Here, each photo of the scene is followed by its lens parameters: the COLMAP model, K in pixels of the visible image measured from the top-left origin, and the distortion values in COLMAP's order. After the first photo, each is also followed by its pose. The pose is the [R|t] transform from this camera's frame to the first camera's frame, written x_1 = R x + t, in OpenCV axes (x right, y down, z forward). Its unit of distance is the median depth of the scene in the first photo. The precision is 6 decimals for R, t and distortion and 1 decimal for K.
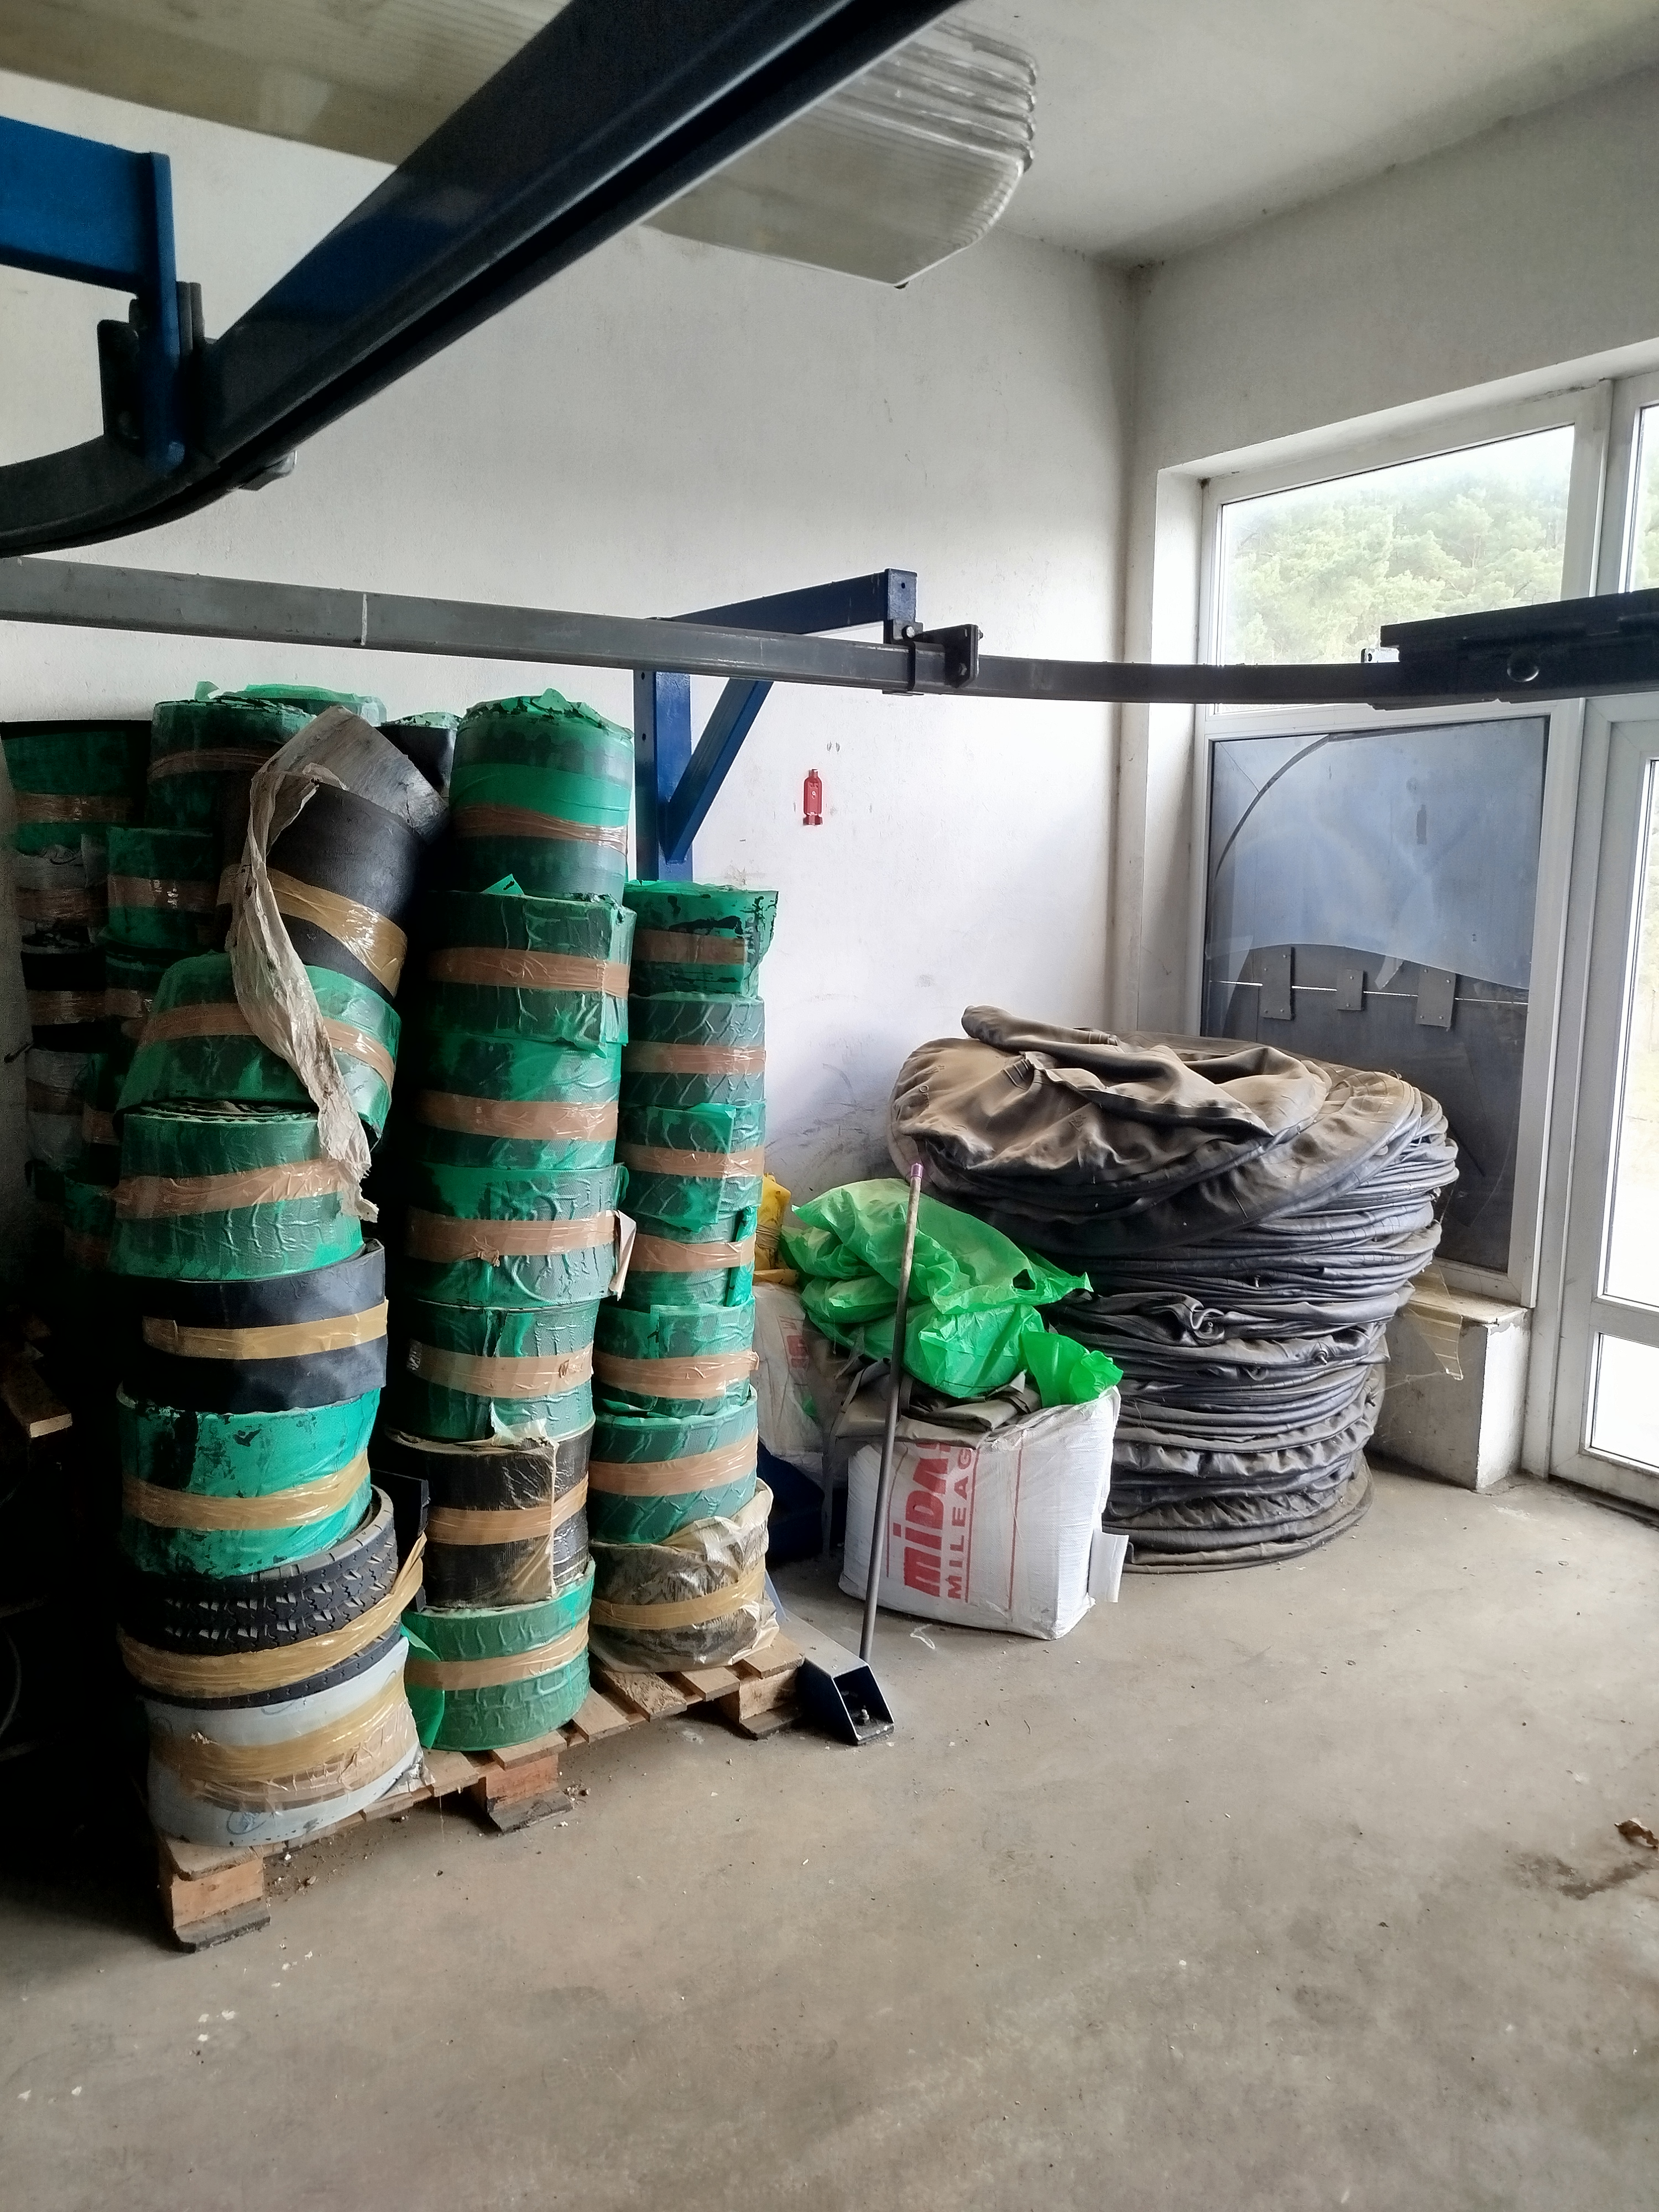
lens RADIAL K [[1549.1, 0, 829.5], [0, 1549.1, 1106.0], [0, 0, 1]] dist [-0.034193, 0.046033]
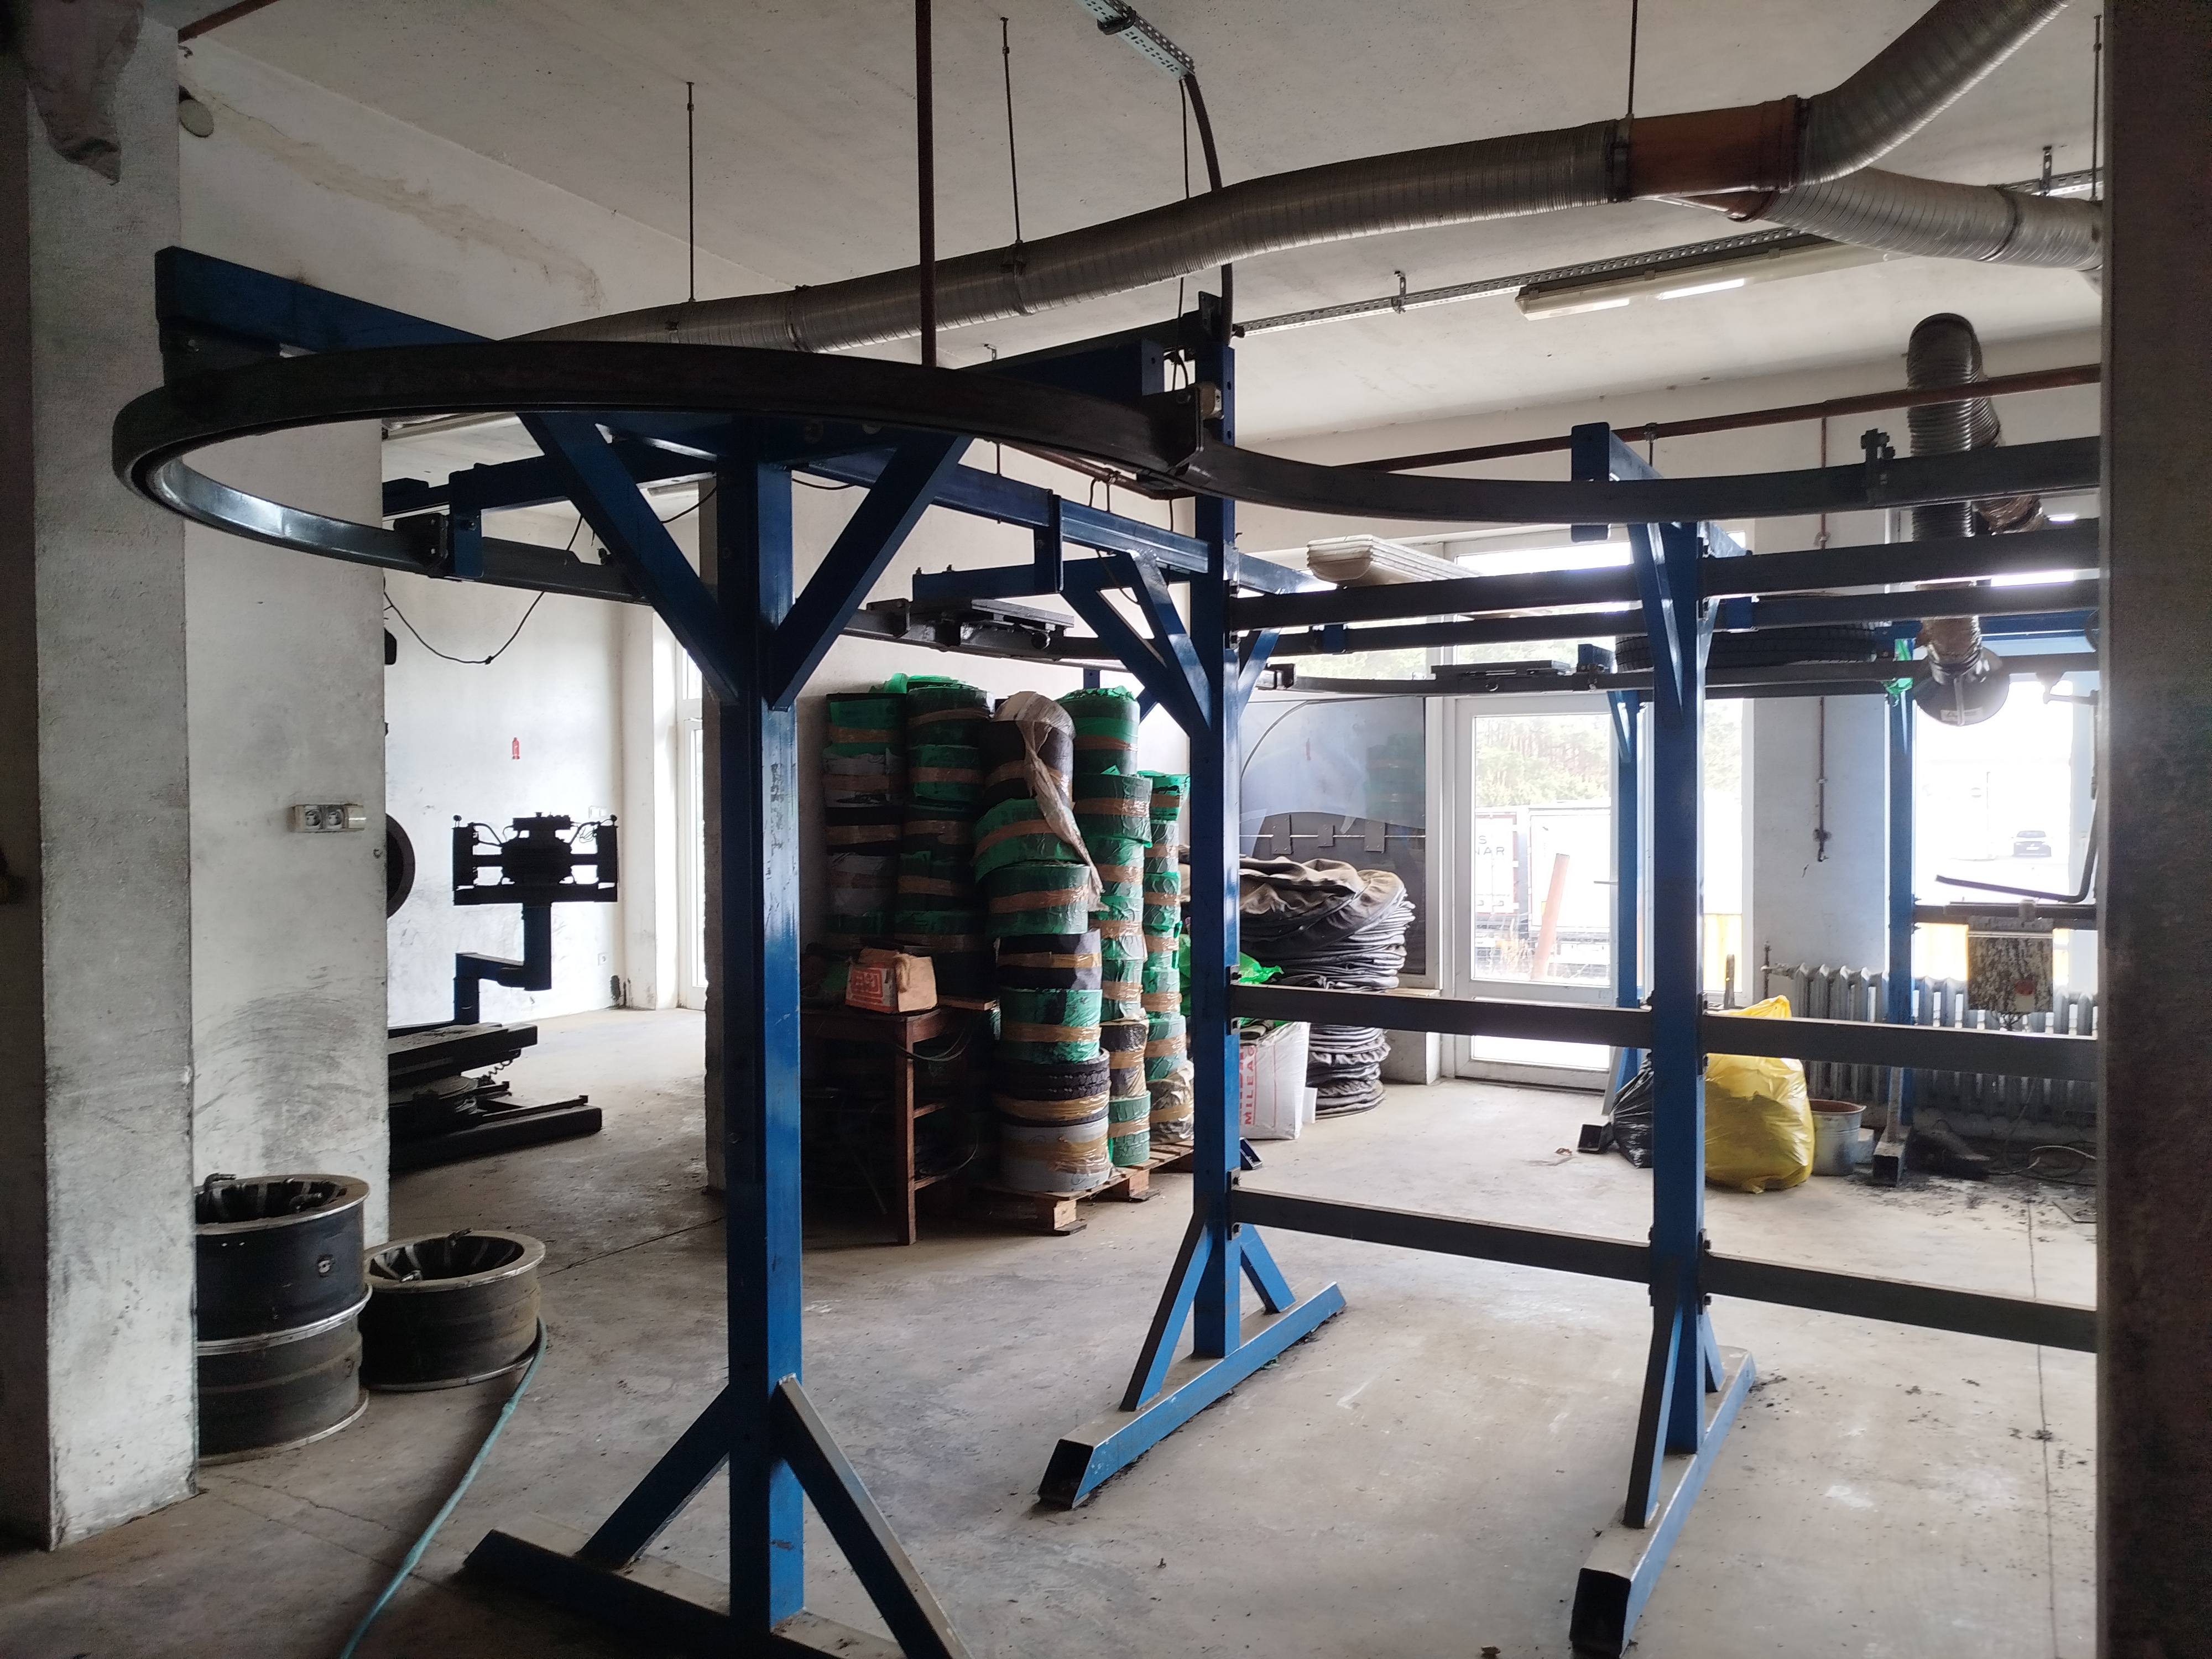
lens RADIAL K [[1549.1, 0, 1106.0], [0, 1549.1, 829.5], [0, 0, 1]] dist [-0.034193, 0.046033]
pose [[0.920542, -0.020154, 0.390123, -0.866023], [0.073063, 0.989928, -0.121261, 0.169314], [-0.383750, 0.140129, 0.912743, -0.818834]]
